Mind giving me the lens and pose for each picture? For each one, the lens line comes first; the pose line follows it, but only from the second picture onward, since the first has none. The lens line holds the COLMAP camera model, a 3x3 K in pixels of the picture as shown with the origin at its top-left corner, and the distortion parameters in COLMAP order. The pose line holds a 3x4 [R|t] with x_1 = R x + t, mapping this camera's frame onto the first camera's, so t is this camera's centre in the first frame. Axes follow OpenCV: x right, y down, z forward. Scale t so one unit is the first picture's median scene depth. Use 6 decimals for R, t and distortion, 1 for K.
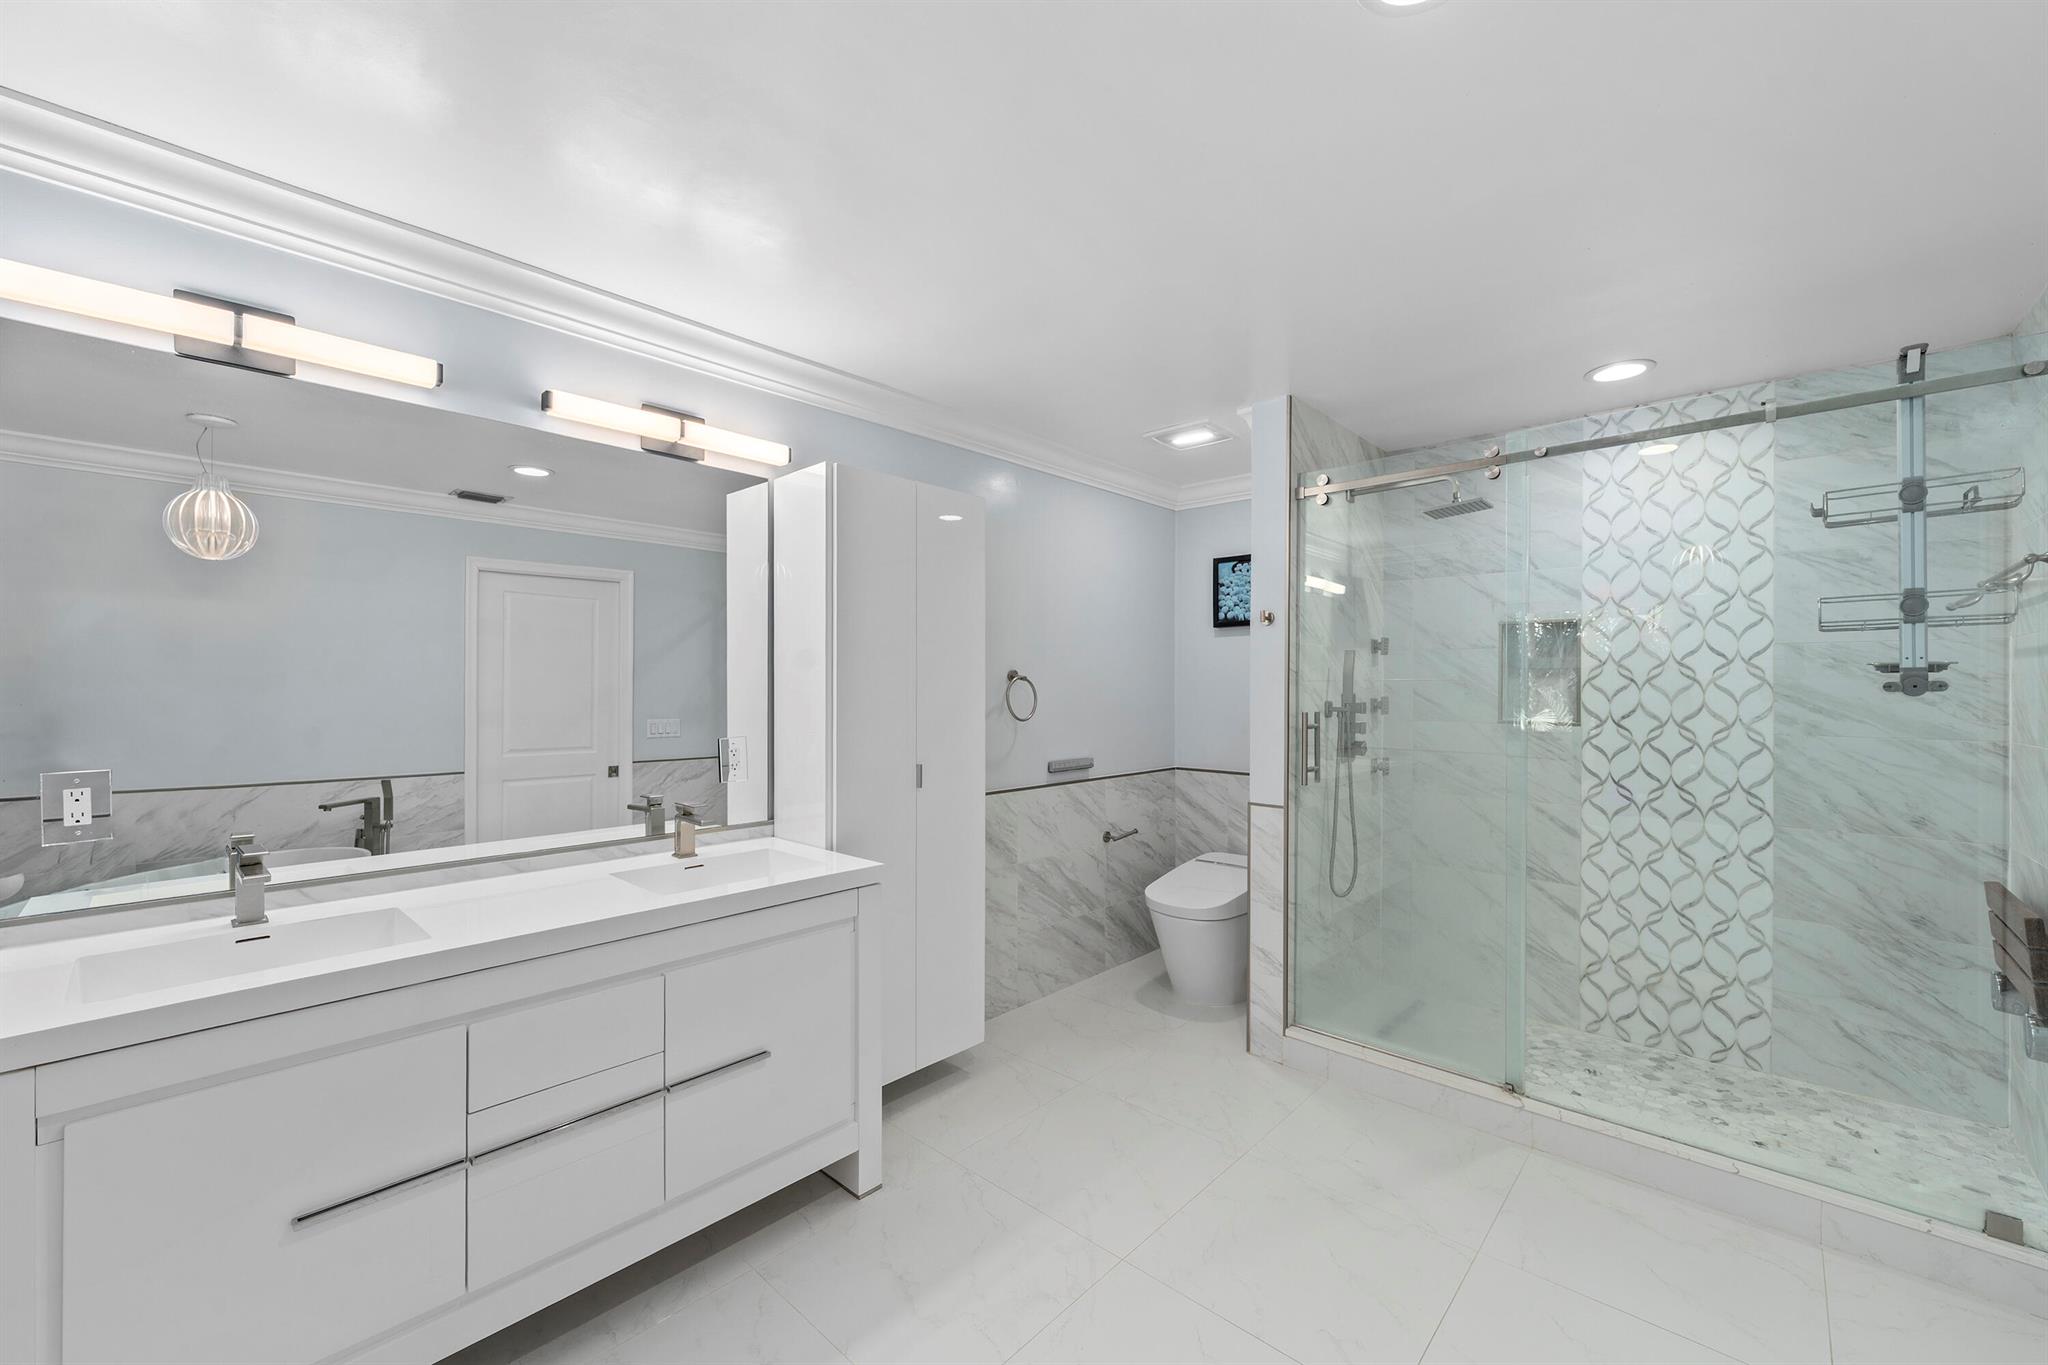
lens RADIAL K [[801.5, 0, 1025.9], [0, 801.5, 684.4], [0, 0, 1]] dist [-0.013418, -0.000013]
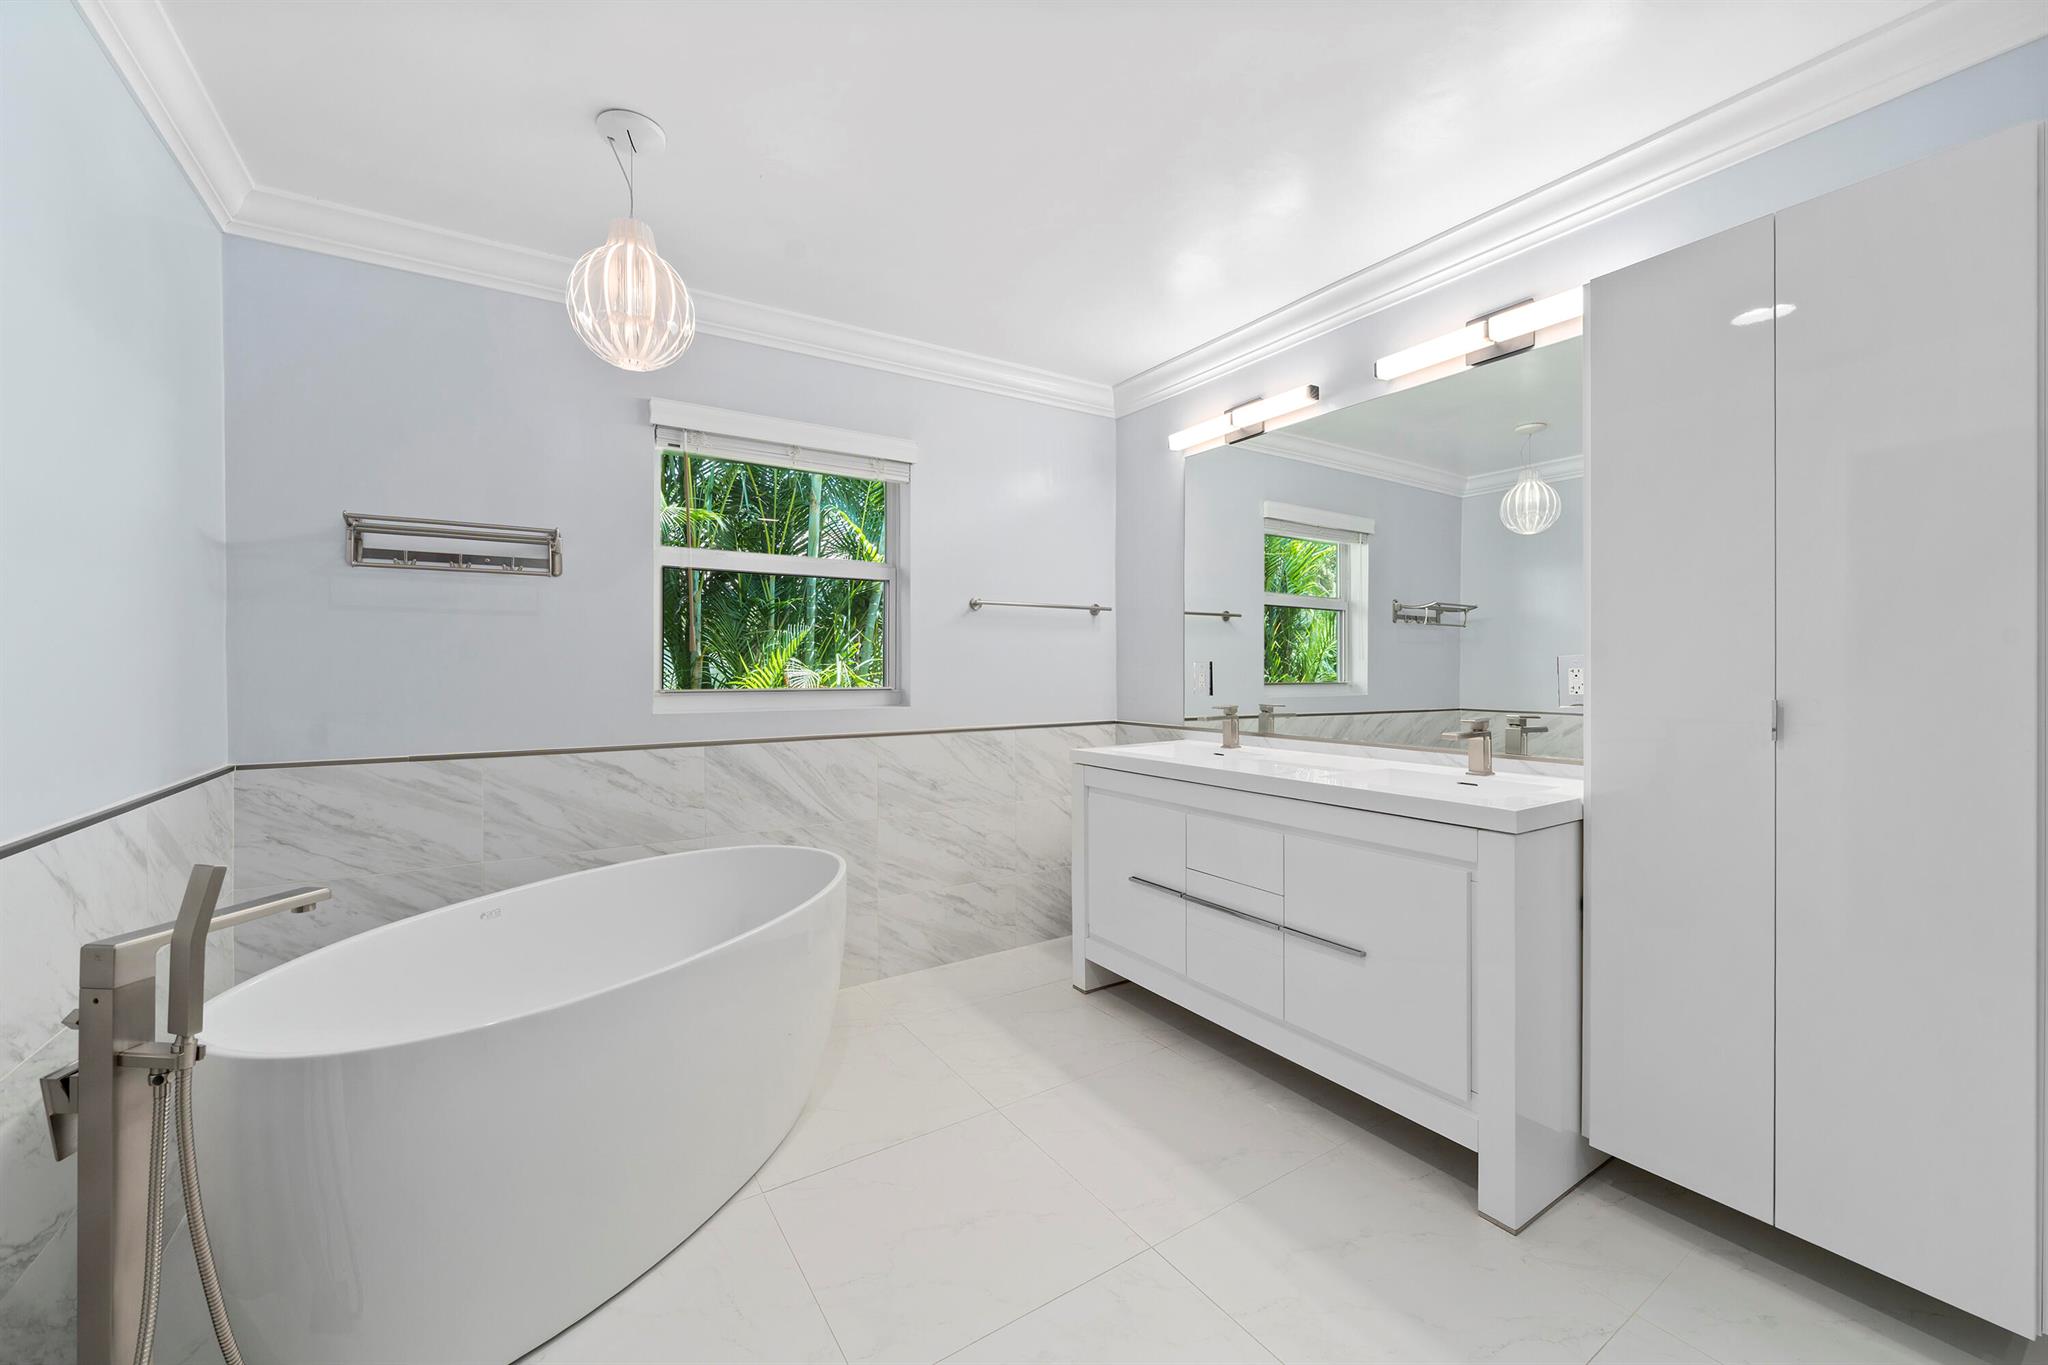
lens RADIAL K [[801.5, 0, 1027.3], [0, 801.5, 672.1], [0, 0, 1]] dist [-0.013418, -0.000013]
pose [[-0.246590, 0.005692, -0.969103, 0.676323], [0.005815, 0.999973, 0.004394, 0.088598], [0.969102, -0.004552, -0.246617, 0.751434]]
